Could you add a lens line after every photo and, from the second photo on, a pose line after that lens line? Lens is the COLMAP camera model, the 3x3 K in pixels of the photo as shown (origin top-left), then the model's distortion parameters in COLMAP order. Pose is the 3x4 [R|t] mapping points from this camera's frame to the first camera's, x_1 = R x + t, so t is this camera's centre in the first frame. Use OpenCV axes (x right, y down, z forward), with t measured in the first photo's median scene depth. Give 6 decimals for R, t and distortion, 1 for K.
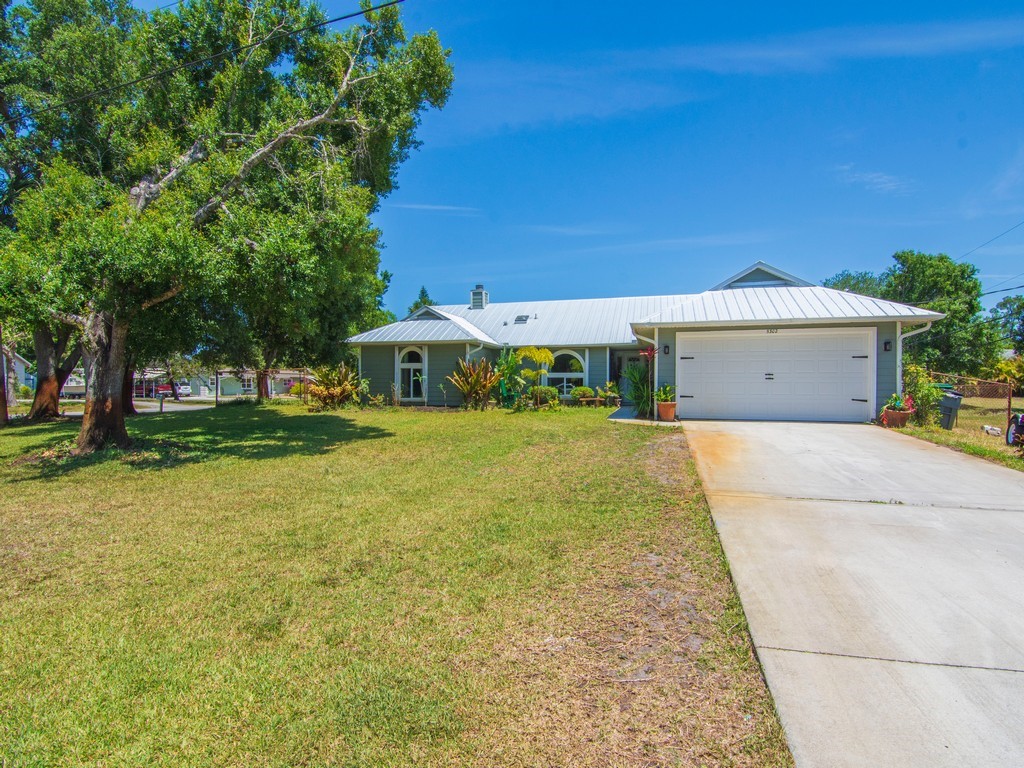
lens RADIAL K [[501.7, 0, 508.9], [0, 501.7, 380.8], [0, 0, 1]] dist [-0.006789, 0.000815]
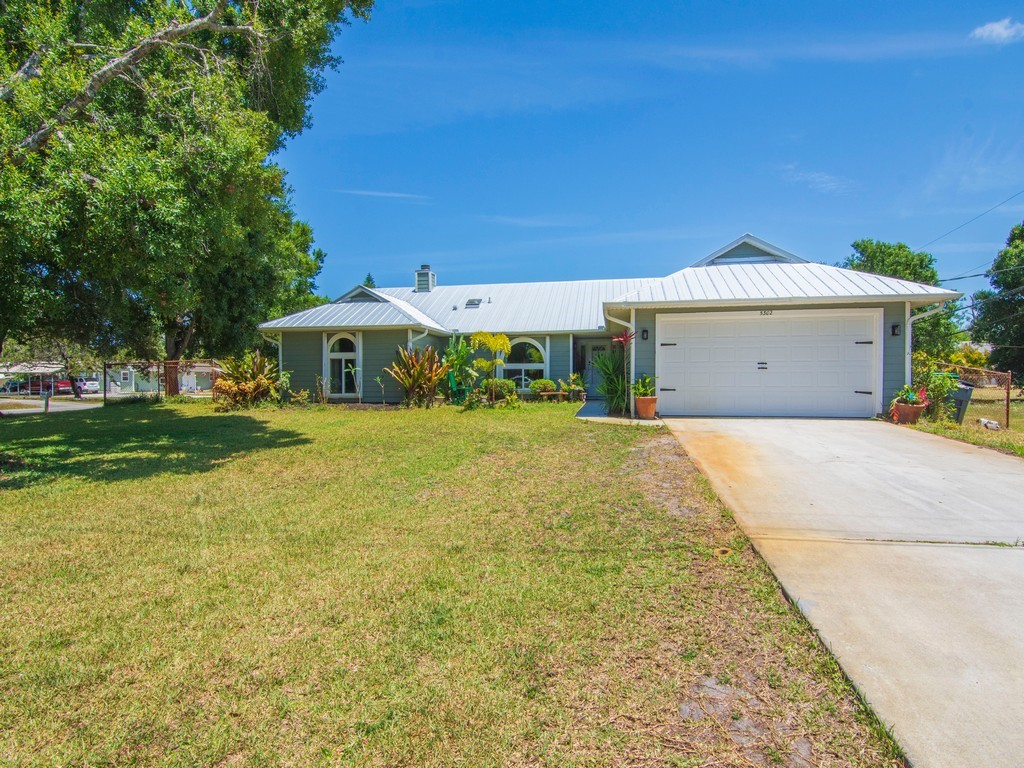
lens RADIAL K [[501.7, 0, 512.3], [0, 501.7, 381.6], [0, 0, 1]] dist [-0.006789, 0.000815]
pose [[0.994911, -0.006245, 0.100562, 0.006437], [0.004783, 0.999879, 0.014774, 0.003955], [-0.100642, -0.014218, 0.994821, 0.189193]]
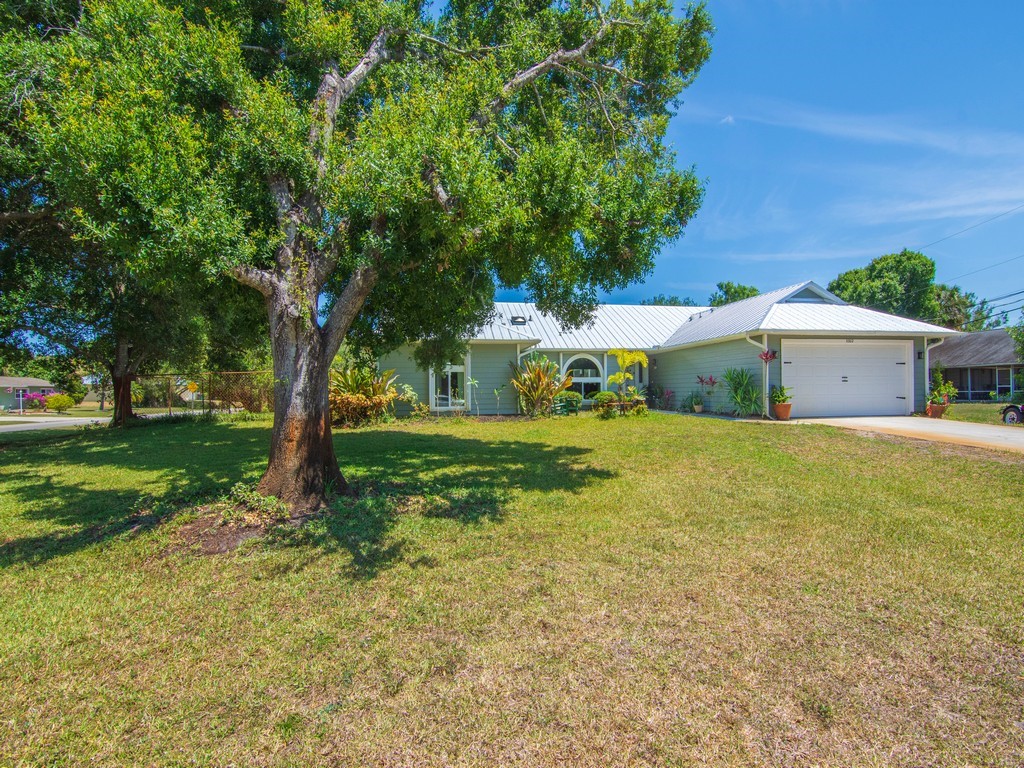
lens RADIAL K [[501.7, 0, 513.6], [0, 501.7, 377.9], [0, 0, 1]] dist [-0.006789, 0.000815]
pose [[0.895372, 0.000773, 0.445319, -0.706687], [0.008855, 0.999770, -0.019540, 0.004747], [-0.445232, 0.021439, 0.895159, 0.296946]]
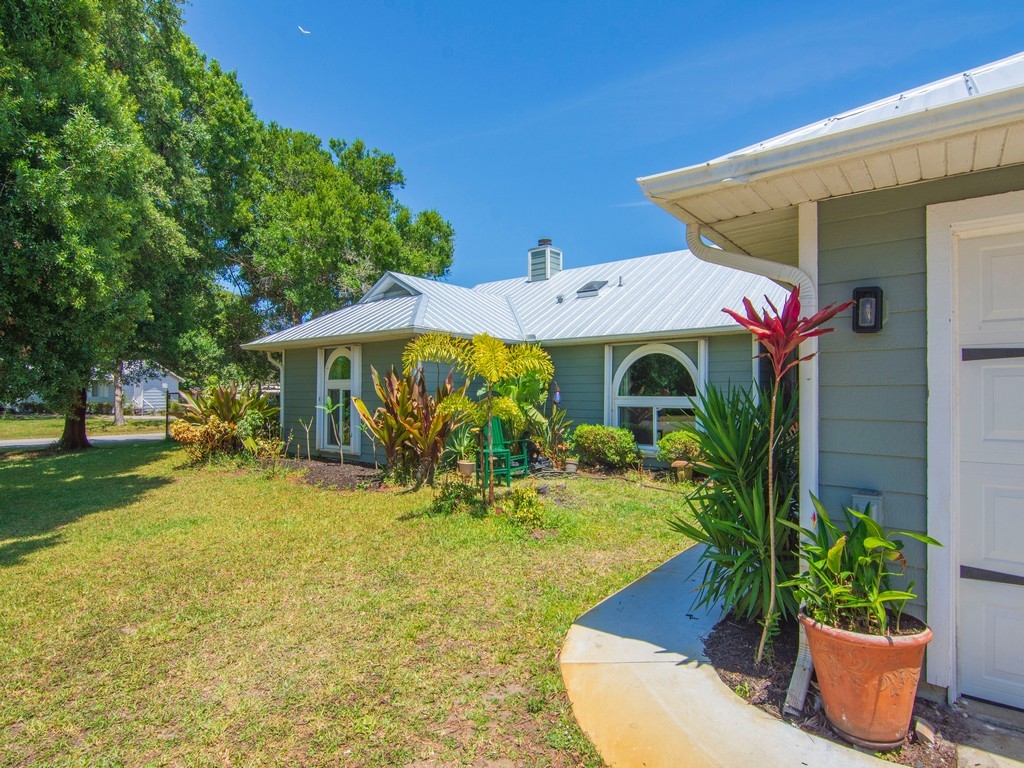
lens RADIAL K [[518.1, 0, 540.9], [0, 518.1, 374.7], [0, 0, 1]] dist [0.001015, -0.002014]
pose [[0.929888, -0.012875, -0.367617, 0.287289], [0.003331, 0.999641, -0.026586, -0.035401], [0.367828, 0.023498, 0.929597, 0.823810]]
